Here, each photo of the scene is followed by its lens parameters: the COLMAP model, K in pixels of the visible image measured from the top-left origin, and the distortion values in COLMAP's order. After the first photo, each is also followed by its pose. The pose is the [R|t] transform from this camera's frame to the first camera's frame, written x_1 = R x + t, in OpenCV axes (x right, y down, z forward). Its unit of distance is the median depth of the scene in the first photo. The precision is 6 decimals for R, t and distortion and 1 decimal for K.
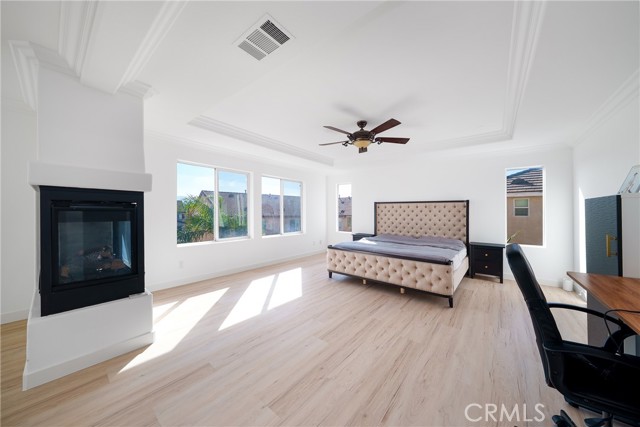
lens RADIAL K [[218.3, 0, 324.8], [0, 218.3, 212.2], [0, 0, 1]] dist [0.000681, -0.000041]
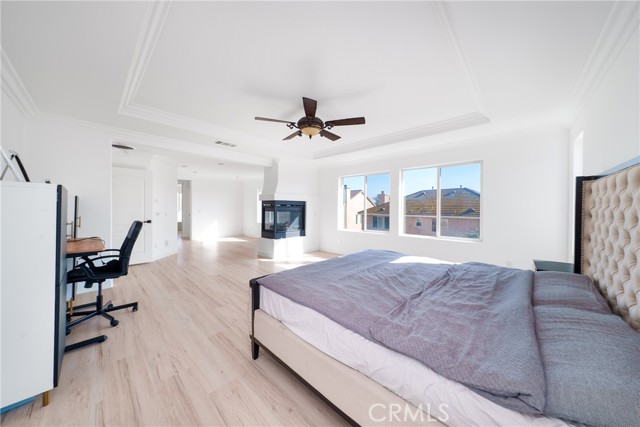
lens RADIAL K [[218.3, 0, 324.8], [0, 218.3, 210.1], [0, 0, 1]] dist [0.000681, -0.000041]
pose [[-0.085190, 0.009175, -0.996323, 1.388925], [0.000183, 0.999958, 0.009193, 0.004365], [0.996365, 0.000601, -0.085188, 1.469967]]
